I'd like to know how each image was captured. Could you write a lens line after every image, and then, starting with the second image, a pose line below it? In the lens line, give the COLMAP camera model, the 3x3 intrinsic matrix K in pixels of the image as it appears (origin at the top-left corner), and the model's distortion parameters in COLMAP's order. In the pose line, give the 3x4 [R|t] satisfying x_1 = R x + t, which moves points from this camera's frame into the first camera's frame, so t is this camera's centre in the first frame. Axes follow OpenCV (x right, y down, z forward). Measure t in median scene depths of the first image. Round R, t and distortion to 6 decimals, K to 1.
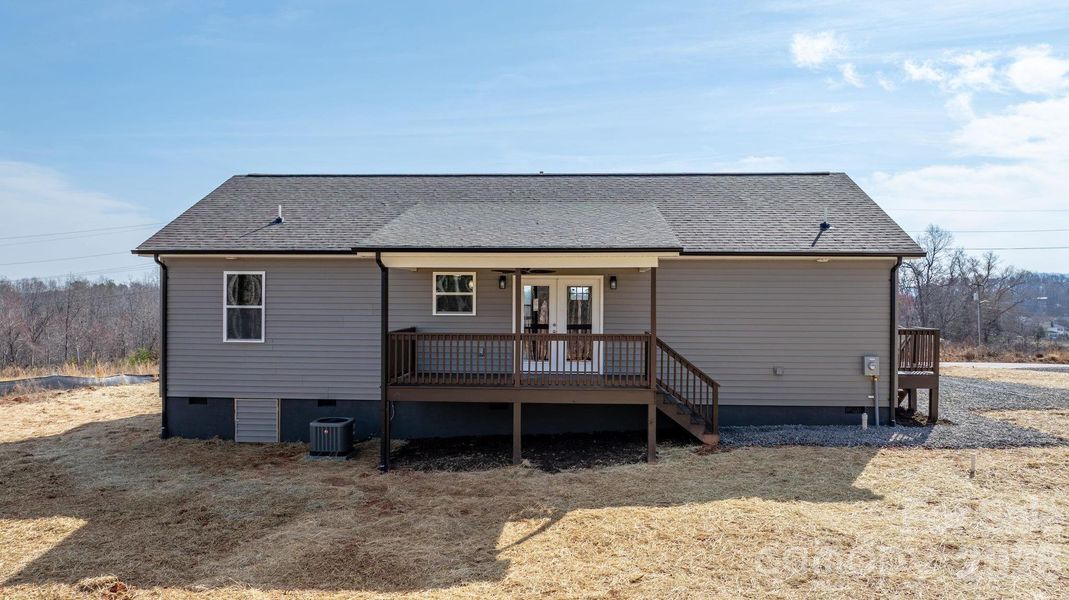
lens RADIAL K [[759.1, 0, 512.0], [0, 759.1, 299.9], [0, 0, 1]] dist [-0.001001, -0.001026]
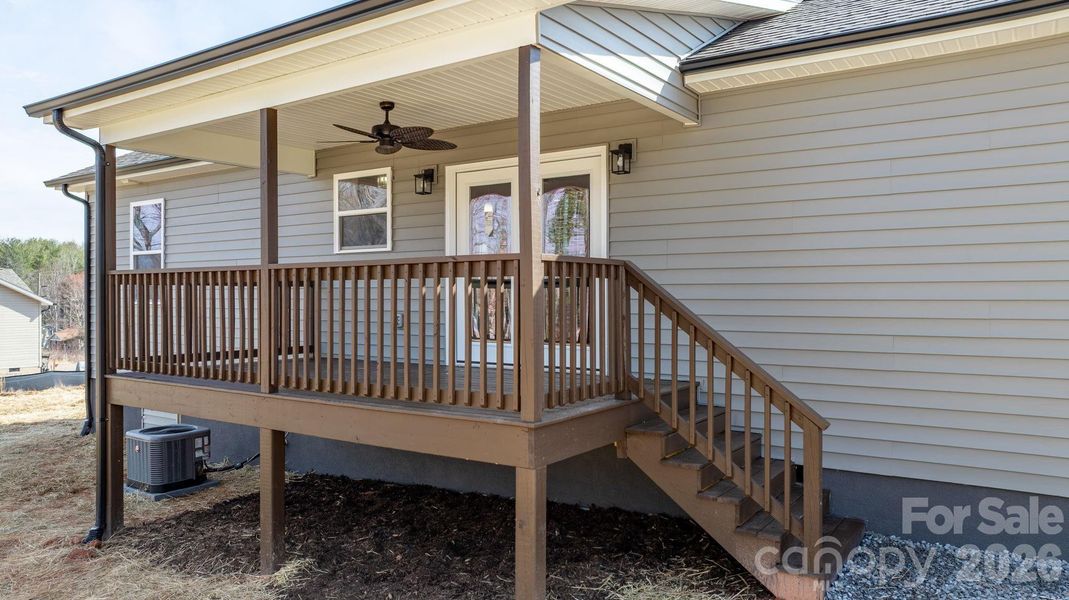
lens RADIAL K [[759.1, 0, 512.0], [0, 759.1, 299.9], [0, 0, 1]] dist [-0.001001, -0.001026]
pose [[0.853936, -0.003147, -0.520368, 0.292800], [0.003656, 0.999993, -0.000048, 0.054606], [0.520365, -0.001861, 0.853942, 0.599740]]
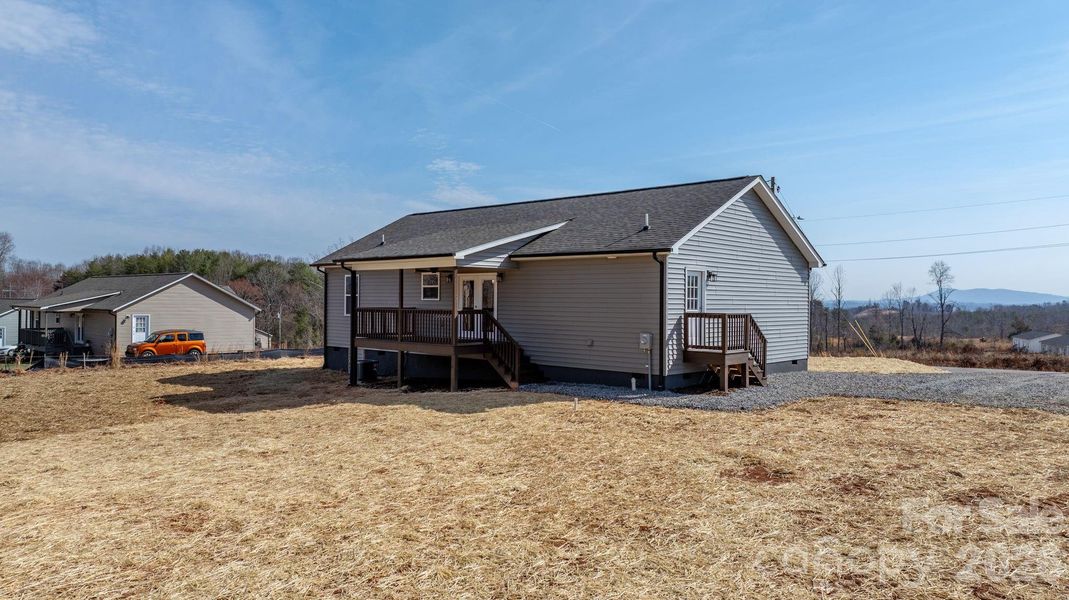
lens RADIAL K [[759.1, 0, 512.0], [0, 759.1, 299.9], [0, 0, 1]] dist [-0.001001, -0.001026]
pose [[0.765494, 0.001960, -0.643440, 1.057506], [-0.007766, 0.999951, -0.006194, 0.027974], [0.643397, 0.009738, 0.765471, -0.085902]]
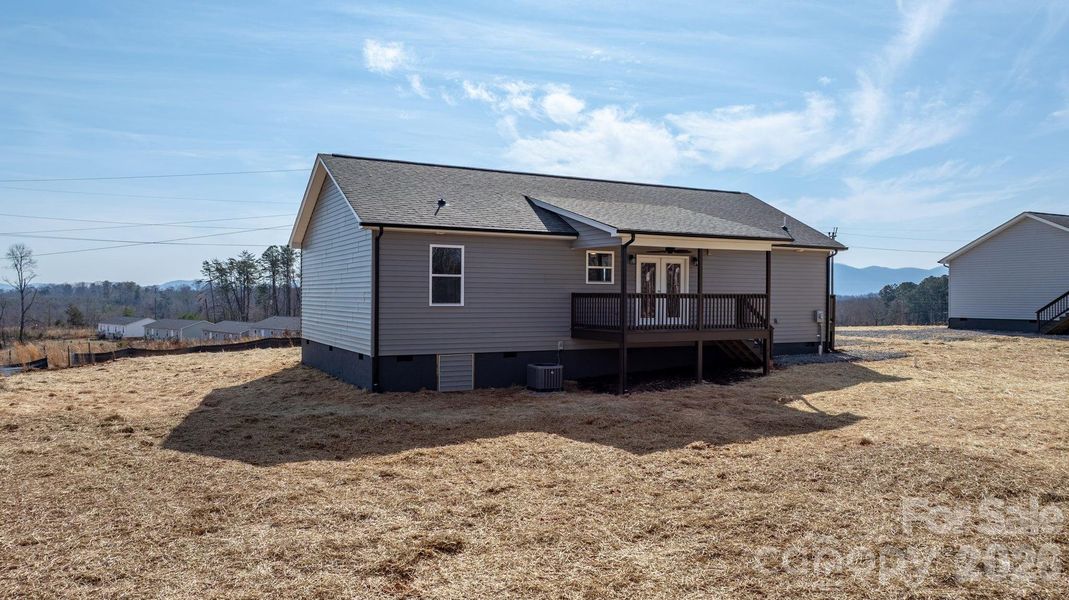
lens RADIAL K [[759.1, 0, 512.0], [0, 759.1, 299.9], [0, 0, 1]] dist [-0.001001, -0.001026]
pose [[0.859401, -0.002960, 0.511294, -0.884033], [-0.001053, 0.999971, 0.007558, 0.038574], [-0.511301, -0.007034, 0.859373, -0.055708]]
